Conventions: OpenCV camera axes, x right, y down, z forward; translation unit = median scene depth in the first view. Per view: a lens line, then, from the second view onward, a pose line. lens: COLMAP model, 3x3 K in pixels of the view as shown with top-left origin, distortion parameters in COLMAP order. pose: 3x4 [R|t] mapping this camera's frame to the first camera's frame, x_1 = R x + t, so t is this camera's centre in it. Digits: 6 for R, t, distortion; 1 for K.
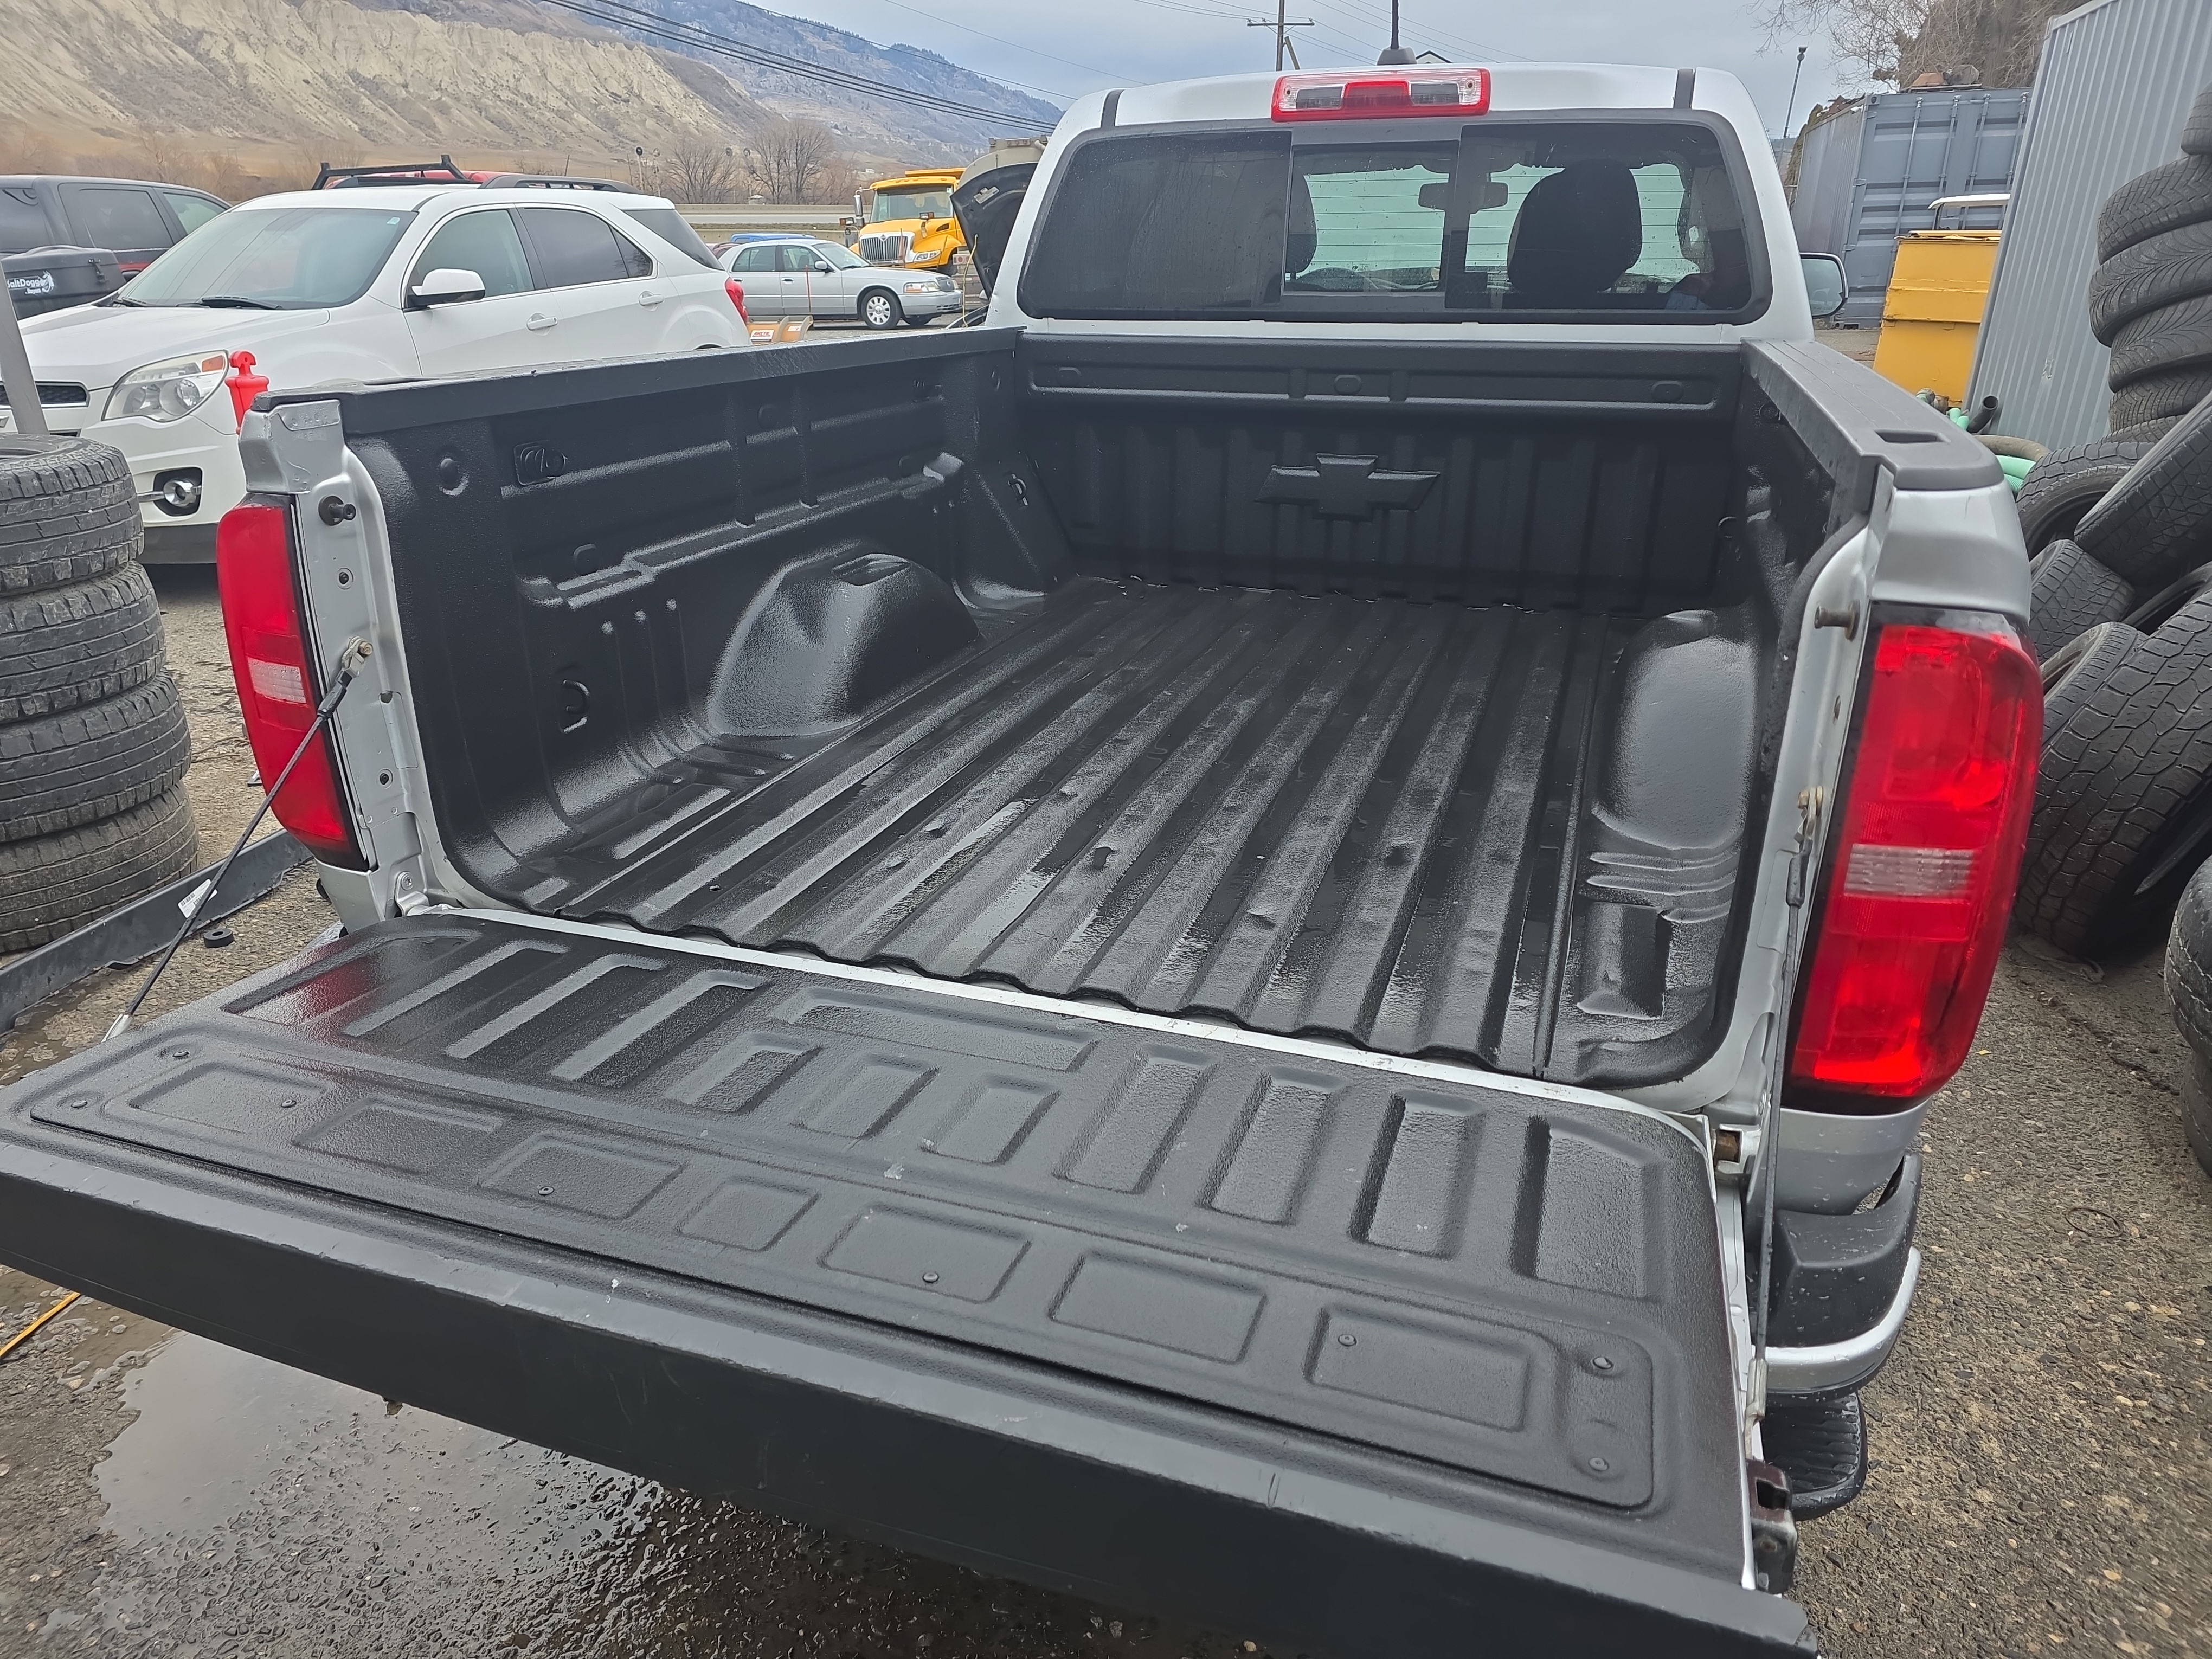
lens RADIAL K [[1487.2, 0, 1096.6], [0, 1487.2, 838.5], [0, 0, 1]] dist [0.065110, -0.061041]
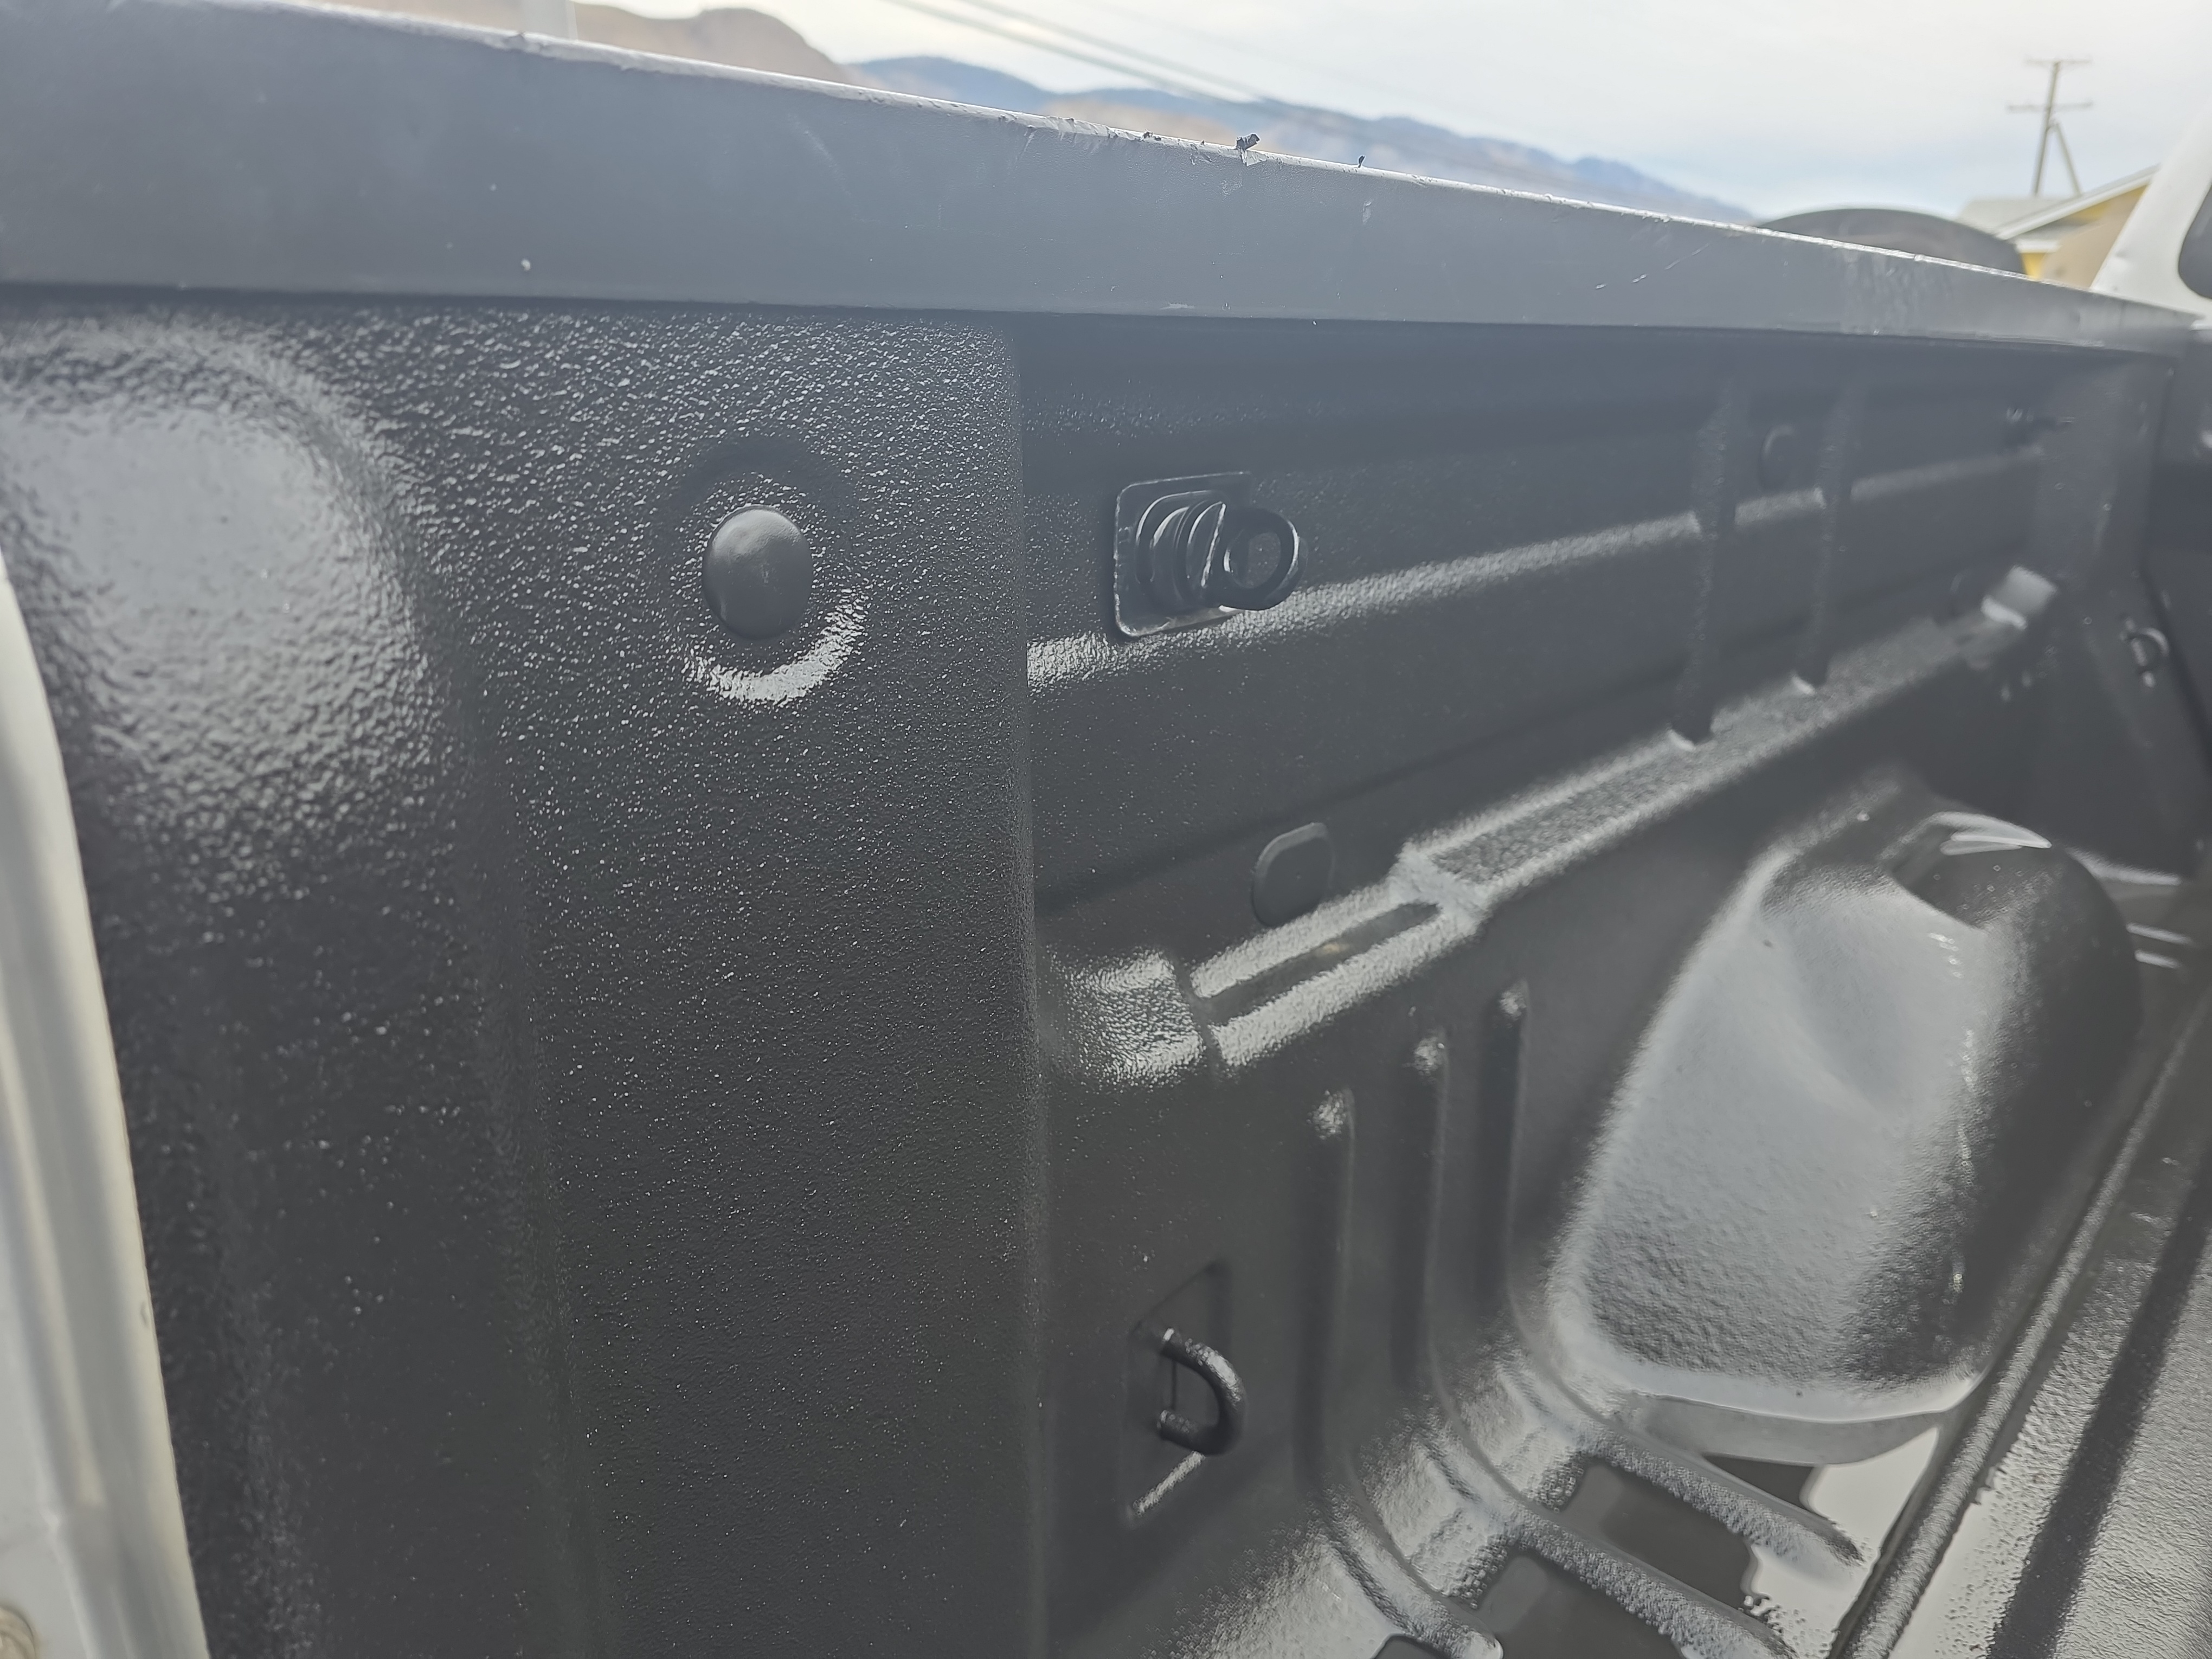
lens RADIAL K [[1487.2, 0, 1096.6], [0, 1487.2, 838.5], [0, 0, 1]] dist [0.065110, -0.061041]
pose [[0.916308, 0.120001, -0.382072, -0.264610], [-0.143763, 0.989023, -0.034150, -0.178178], [0.373779, 0.086219, 0.923502, 0.711473]]
